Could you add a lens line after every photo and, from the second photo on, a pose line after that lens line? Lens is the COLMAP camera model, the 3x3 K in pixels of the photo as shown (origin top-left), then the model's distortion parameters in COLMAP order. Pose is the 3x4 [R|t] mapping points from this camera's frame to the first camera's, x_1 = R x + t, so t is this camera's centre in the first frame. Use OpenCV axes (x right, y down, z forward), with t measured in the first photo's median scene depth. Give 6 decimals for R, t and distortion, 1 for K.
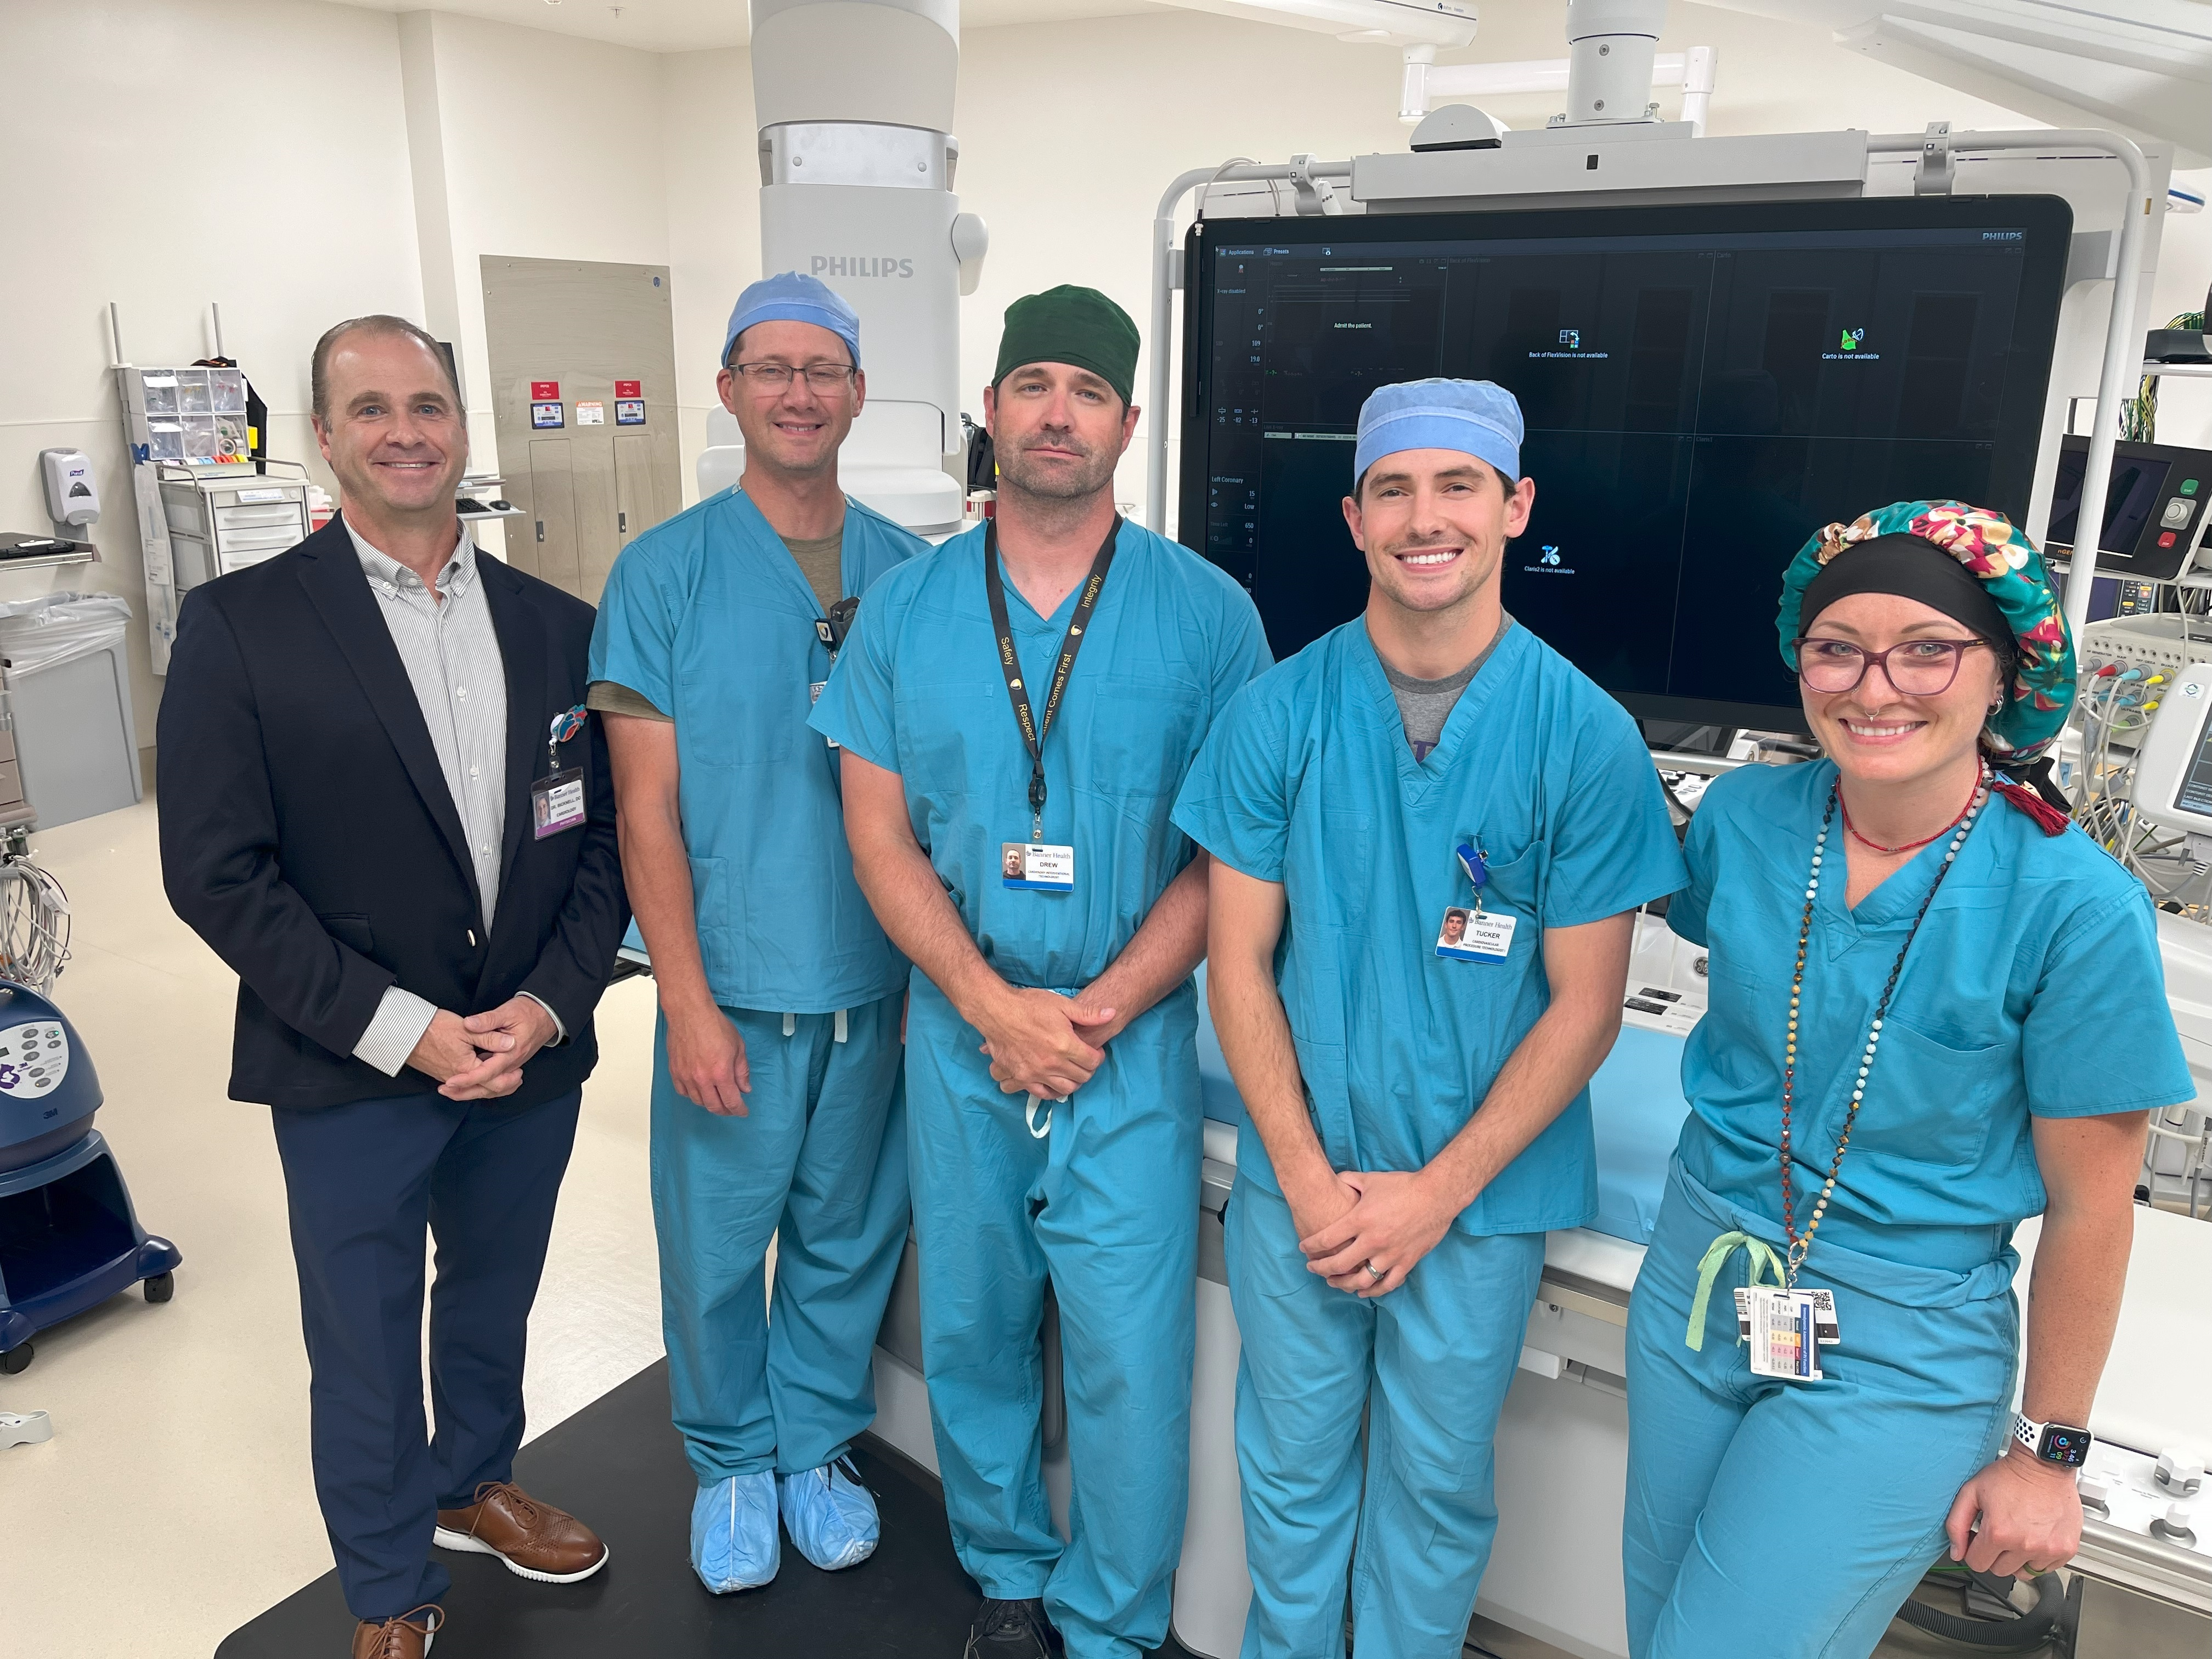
lens RADIAL K [[1672.0, 0, 1111.2], [0, 1672.0, 866.6], [0, 0, 1]] dist [0.078996, -0.119205]
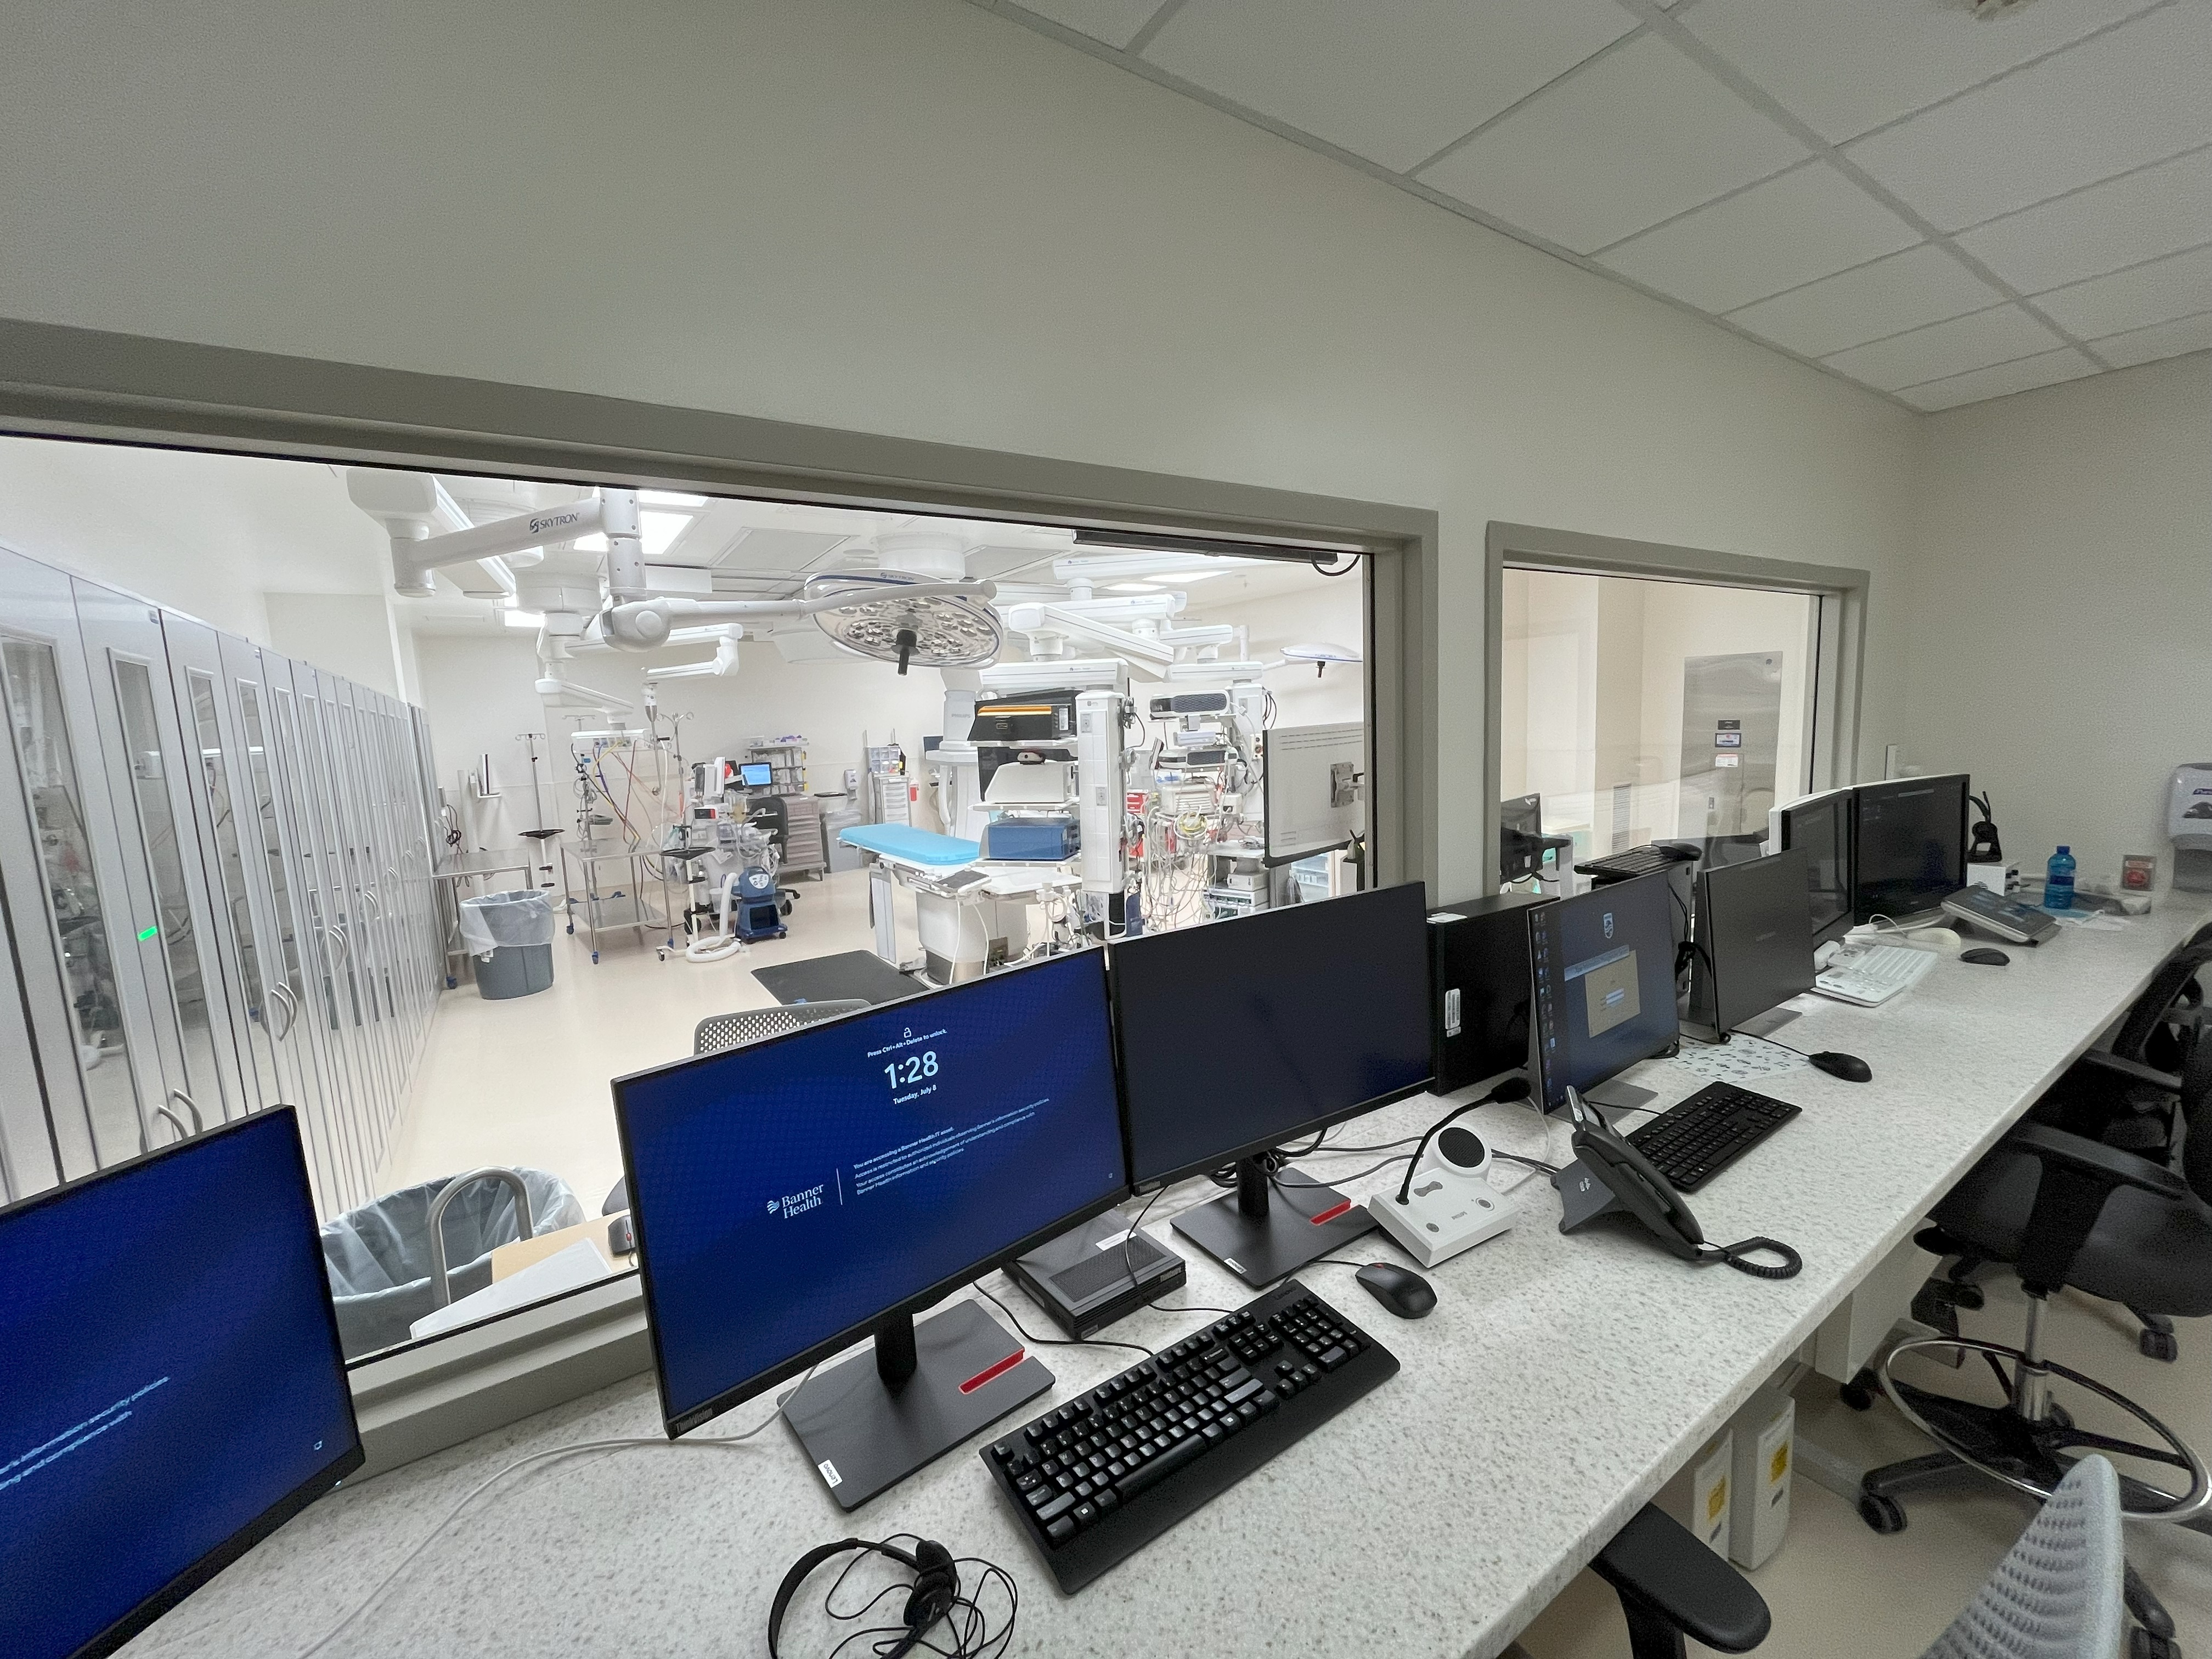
lens RADIAL K [[896.3, 0, 1099.9], [0, 896.3, 835.8], [0, 0, 1]] dist [-0.001146, -0.000485]
pose [[0.905477, -0.012474, -0.424213, 1.303884], [-0.061132, 0.985310, -0.159458, 0.321996], [0.419970, 0.170318, 0.891413, -0.902721]]
